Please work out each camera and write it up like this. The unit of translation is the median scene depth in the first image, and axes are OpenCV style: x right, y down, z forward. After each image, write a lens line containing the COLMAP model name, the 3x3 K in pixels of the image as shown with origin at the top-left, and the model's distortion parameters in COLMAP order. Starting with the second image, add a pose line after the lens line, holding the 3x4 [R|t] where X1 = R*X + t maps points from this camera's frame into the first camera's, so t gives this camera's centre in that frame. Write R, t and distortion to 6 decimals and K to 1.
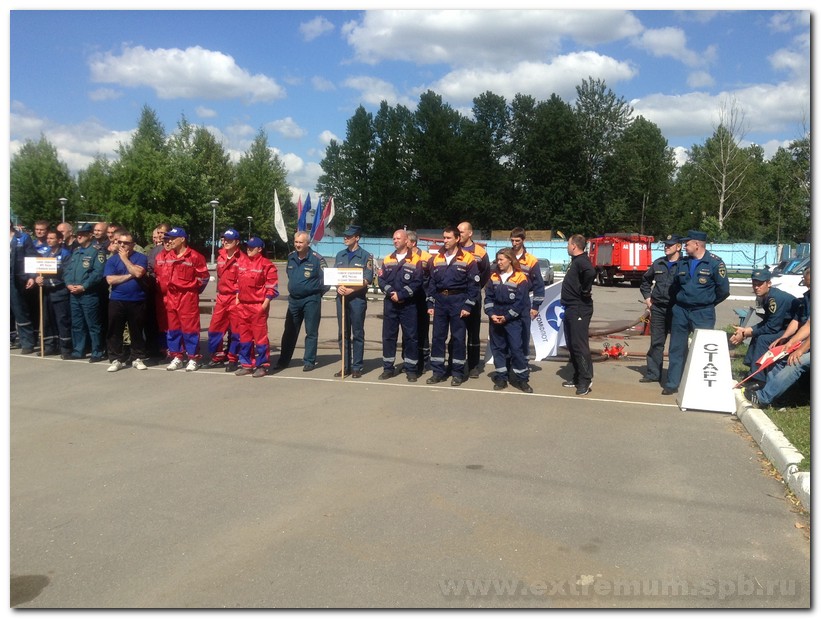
lens RADIAL K [[720.3, 0, 410.5], [0, 720.3, 309.5], [0, 0, 1]] dist [0.073258, -0.124225]
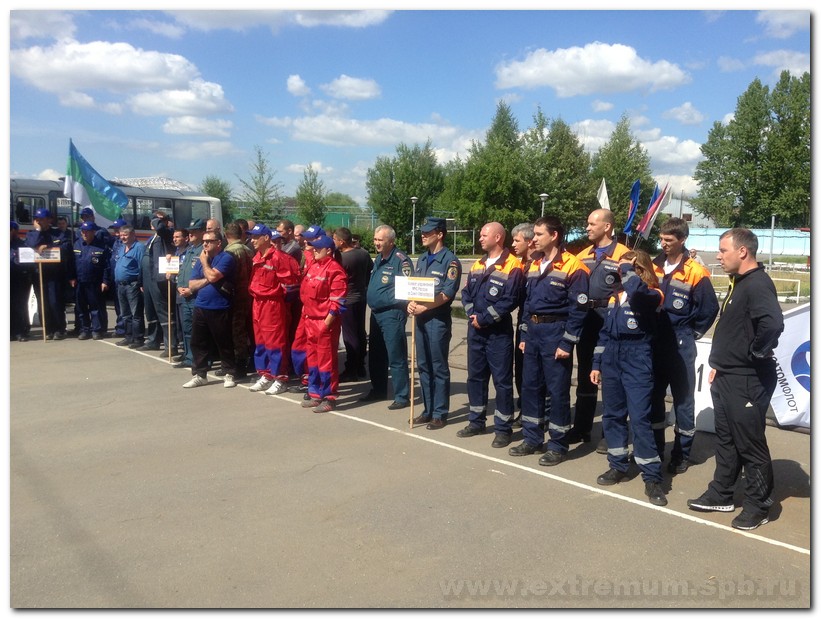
lens RADIAL K [[720.3, 0, 410.5], [0, 720.3, 309.5], [0, 0, 1]] dist [0.073258, -0.124225]
pose [[0.868410, 0.044153, -0.493878, 0.244745], [-0.039646, 0.999022, 0.019602, -0.036214], [0.494260, 0.002558, 0.869310, 0.347058]]
